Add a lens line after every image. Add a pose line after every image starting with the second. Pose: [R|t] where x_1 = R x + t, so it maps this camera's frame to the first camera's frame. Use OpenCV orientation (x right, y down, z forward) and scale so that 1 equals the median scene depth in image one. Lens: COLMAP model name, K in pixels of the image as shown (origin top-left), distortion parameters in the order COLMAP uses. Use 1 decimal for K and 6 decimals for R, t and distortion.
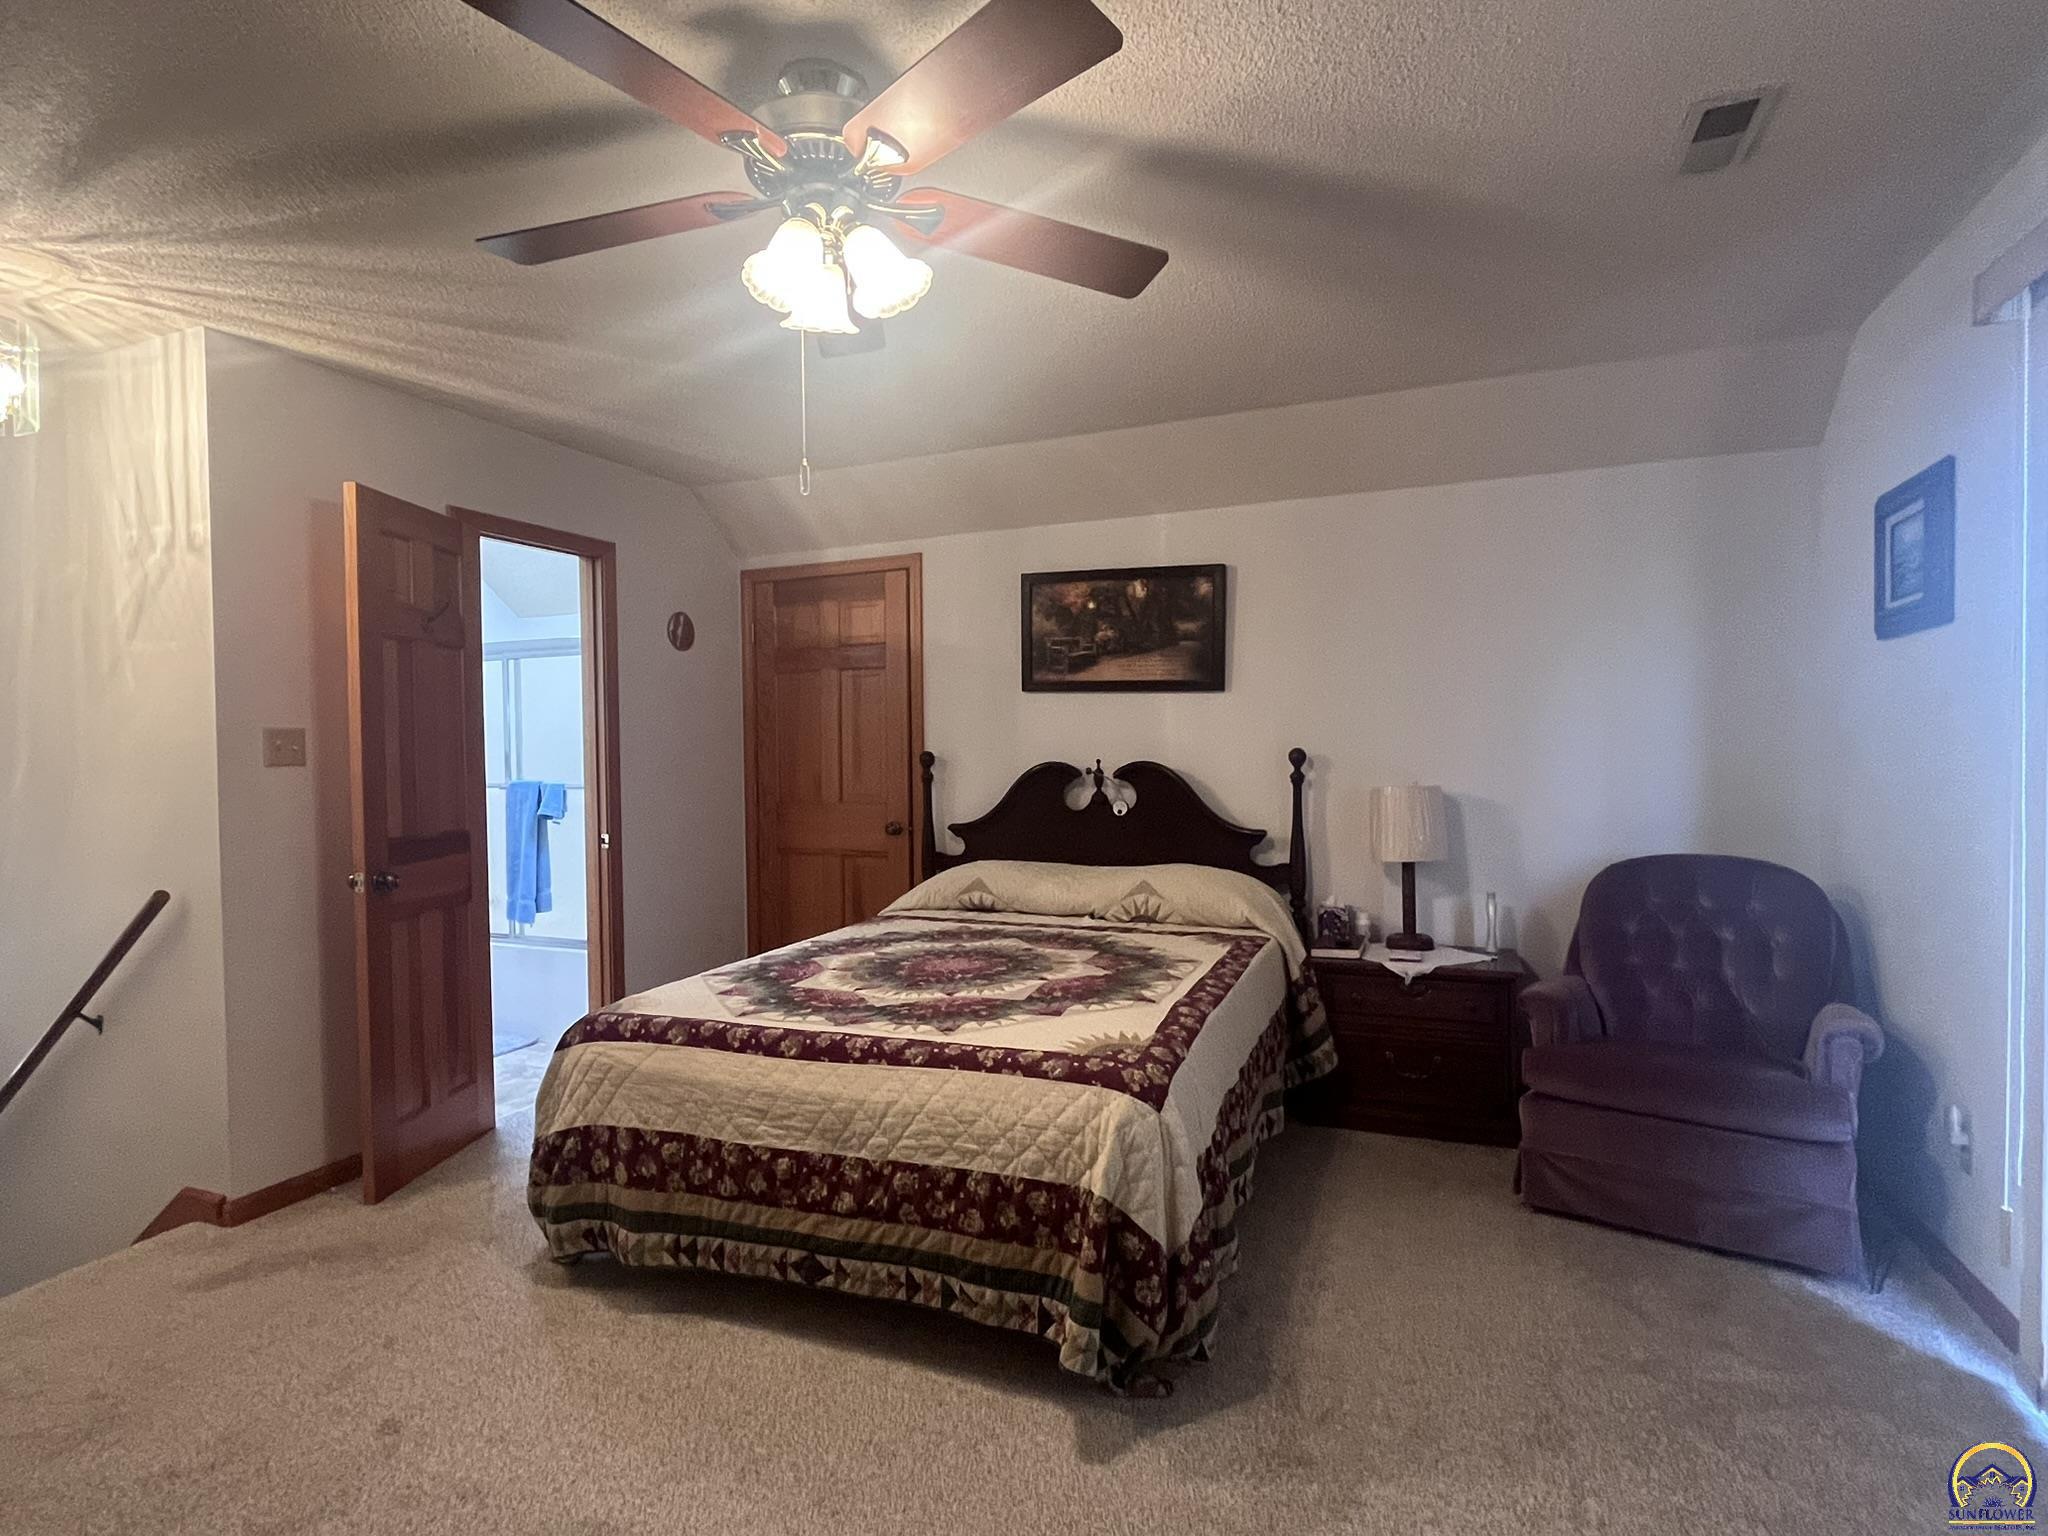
lens RADIAL K [[1029.8, 0, 1018.3], [0, 1029.8, 765.6], [0, 0, 1]] dist [-0.003869, 0.000863]
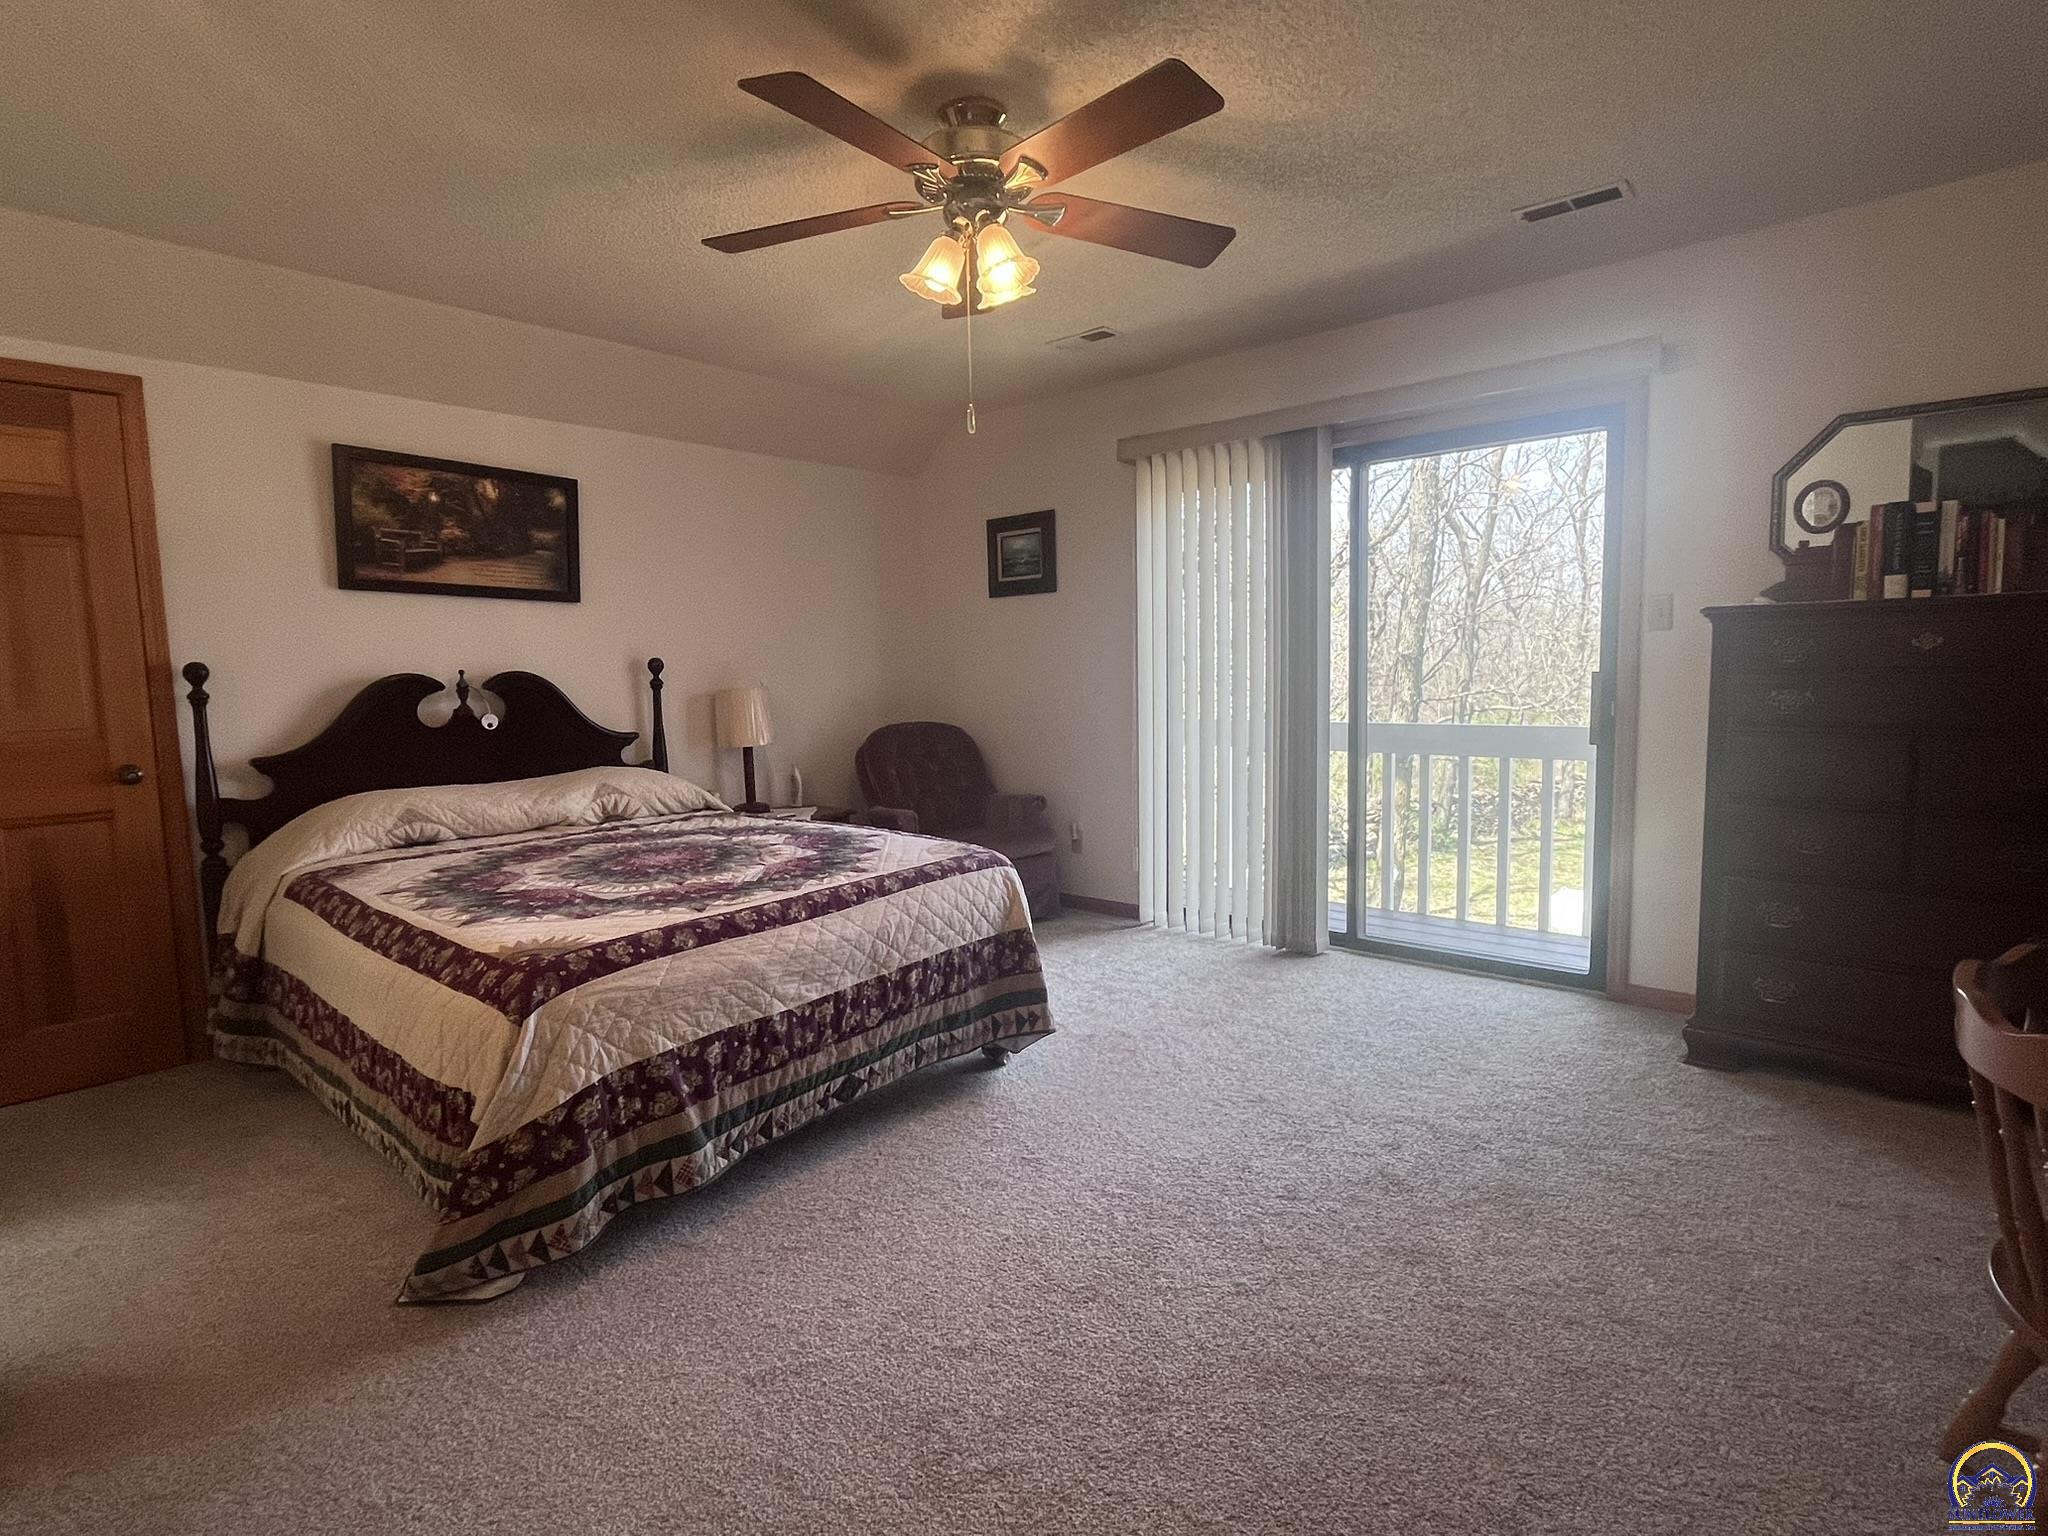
lens RADIAL K [[1029.8, 0, 1015.0], [0, 1029.8, 765.8], [0, 0, 1]] dist [-0.003869, 0.000863]
pose [[0.329689, -0.088921, 0.939893, -0.641741], [0.034265, 0.996026, 0.082213, 0.021062], [-0.943468, 0.005101, 0.331425, 0.234598]]
